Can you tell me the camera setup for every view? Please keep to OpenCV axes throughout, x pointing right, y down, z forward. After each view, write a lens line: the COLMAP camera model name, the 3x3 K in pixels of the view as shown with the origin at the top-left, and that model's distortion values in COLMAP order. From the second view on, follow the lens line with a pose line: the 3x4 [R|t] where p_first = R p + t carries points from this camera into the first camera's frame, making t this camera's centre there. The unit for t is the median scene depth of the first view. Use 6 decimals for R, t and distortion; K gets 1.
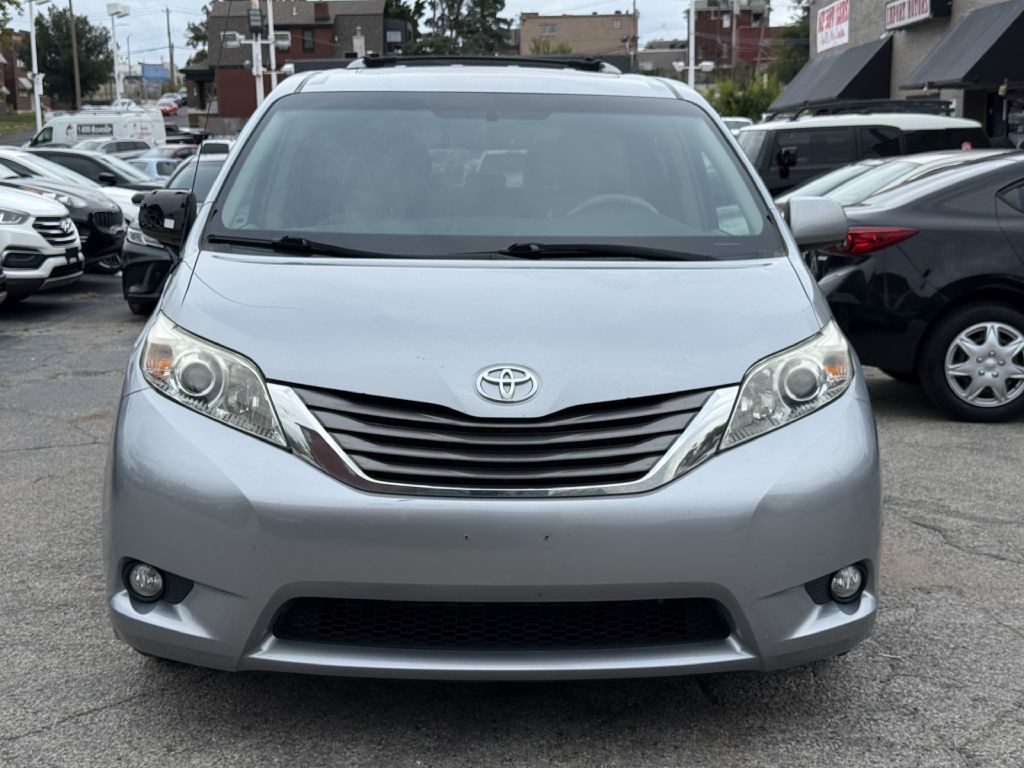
lens RADIAL K [[1396.0, 0, 513.9], [0, 1396.0, 413.8], [0, 0, 1]] dist [0.211927, -0.516355]
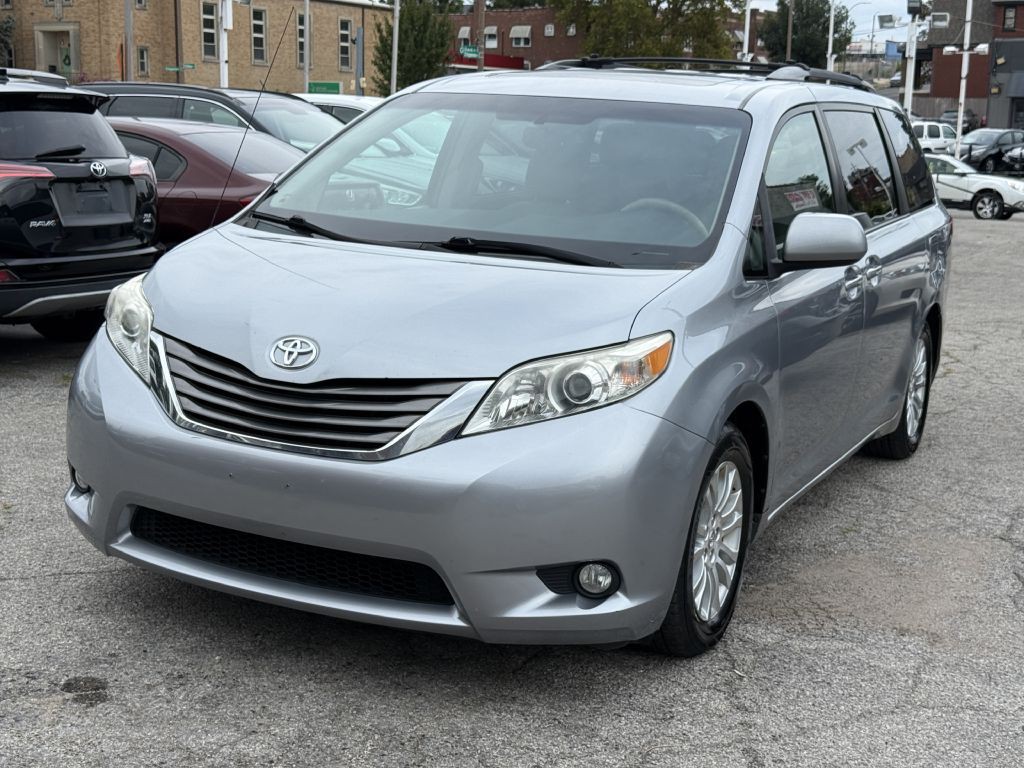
lens RADIAL K [[1396.0, 0, 513.9], [0, 1396.0, 413.8], [0, 0, 1]] dist [0.211927, -0.516355]
pose [[0.880700, 0.131072, -0.455179, 0.678396], [-0.124585, 0.991216, 0.044375, -0.044746], [0.456997, 0.017628, 0.889294, 0.039051]]
